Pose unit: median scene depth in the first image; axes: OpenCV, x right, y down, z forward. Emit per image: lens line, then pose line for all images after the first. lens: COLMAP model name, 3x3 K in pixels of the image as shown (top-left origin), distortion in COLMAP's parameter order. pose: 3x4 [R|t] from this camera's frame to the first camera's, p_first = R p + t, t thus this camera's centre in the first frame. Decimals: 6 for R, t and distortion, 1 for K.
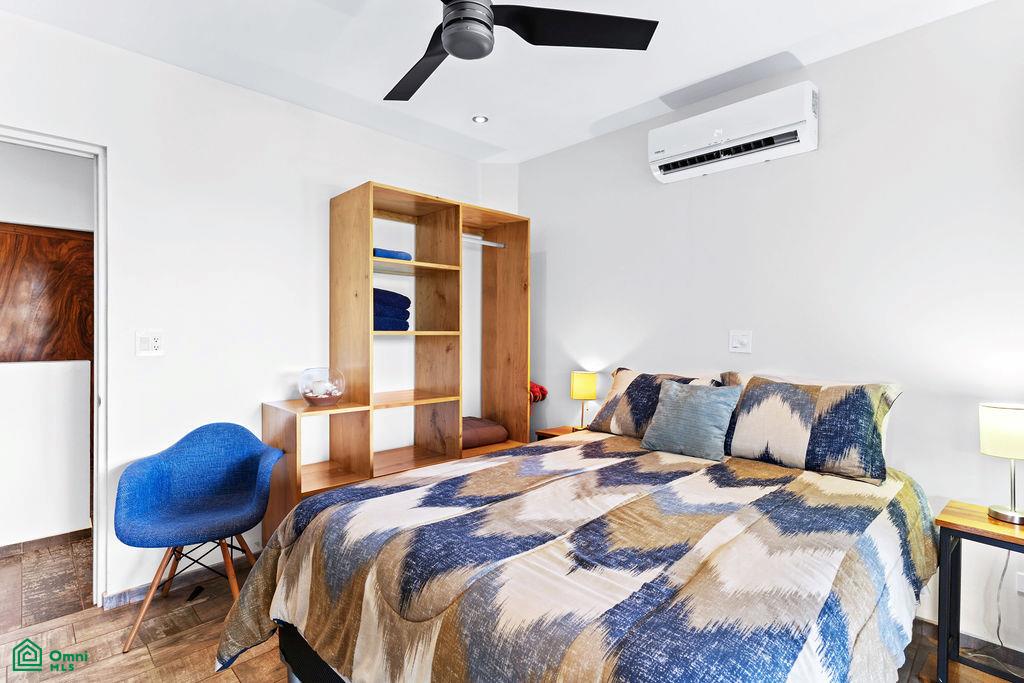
lens RADIAL K [[494.6, 0, 514.3], [0, 494.6, 339.1], [0, 0, 1]] dist [0.006172, 0.002579]
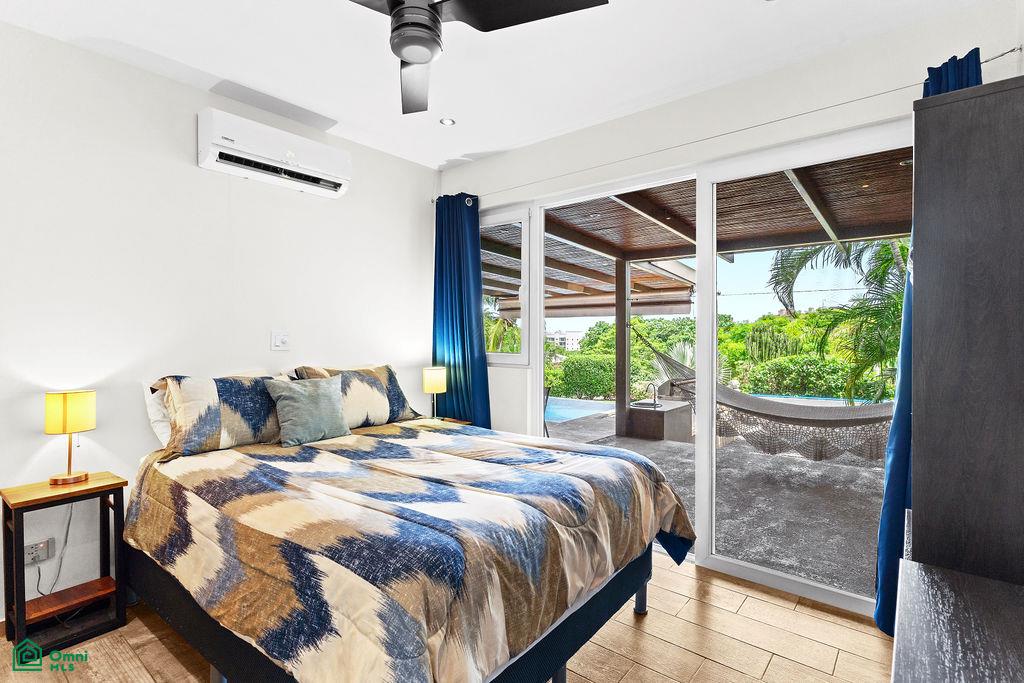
lens RADIAL K [[494.6, 0, 507.8], [0, 494.6, 340.6], [0, 0, 1]] dist [0.006172, 0.002579]
pose [[-0.086456, -0.013631, 0.996162, -0.907426], [0.013003, 0.999806, 0.014810, -0.006934], [-0.996171, 0.014234, -0.086262, 0.734335]]
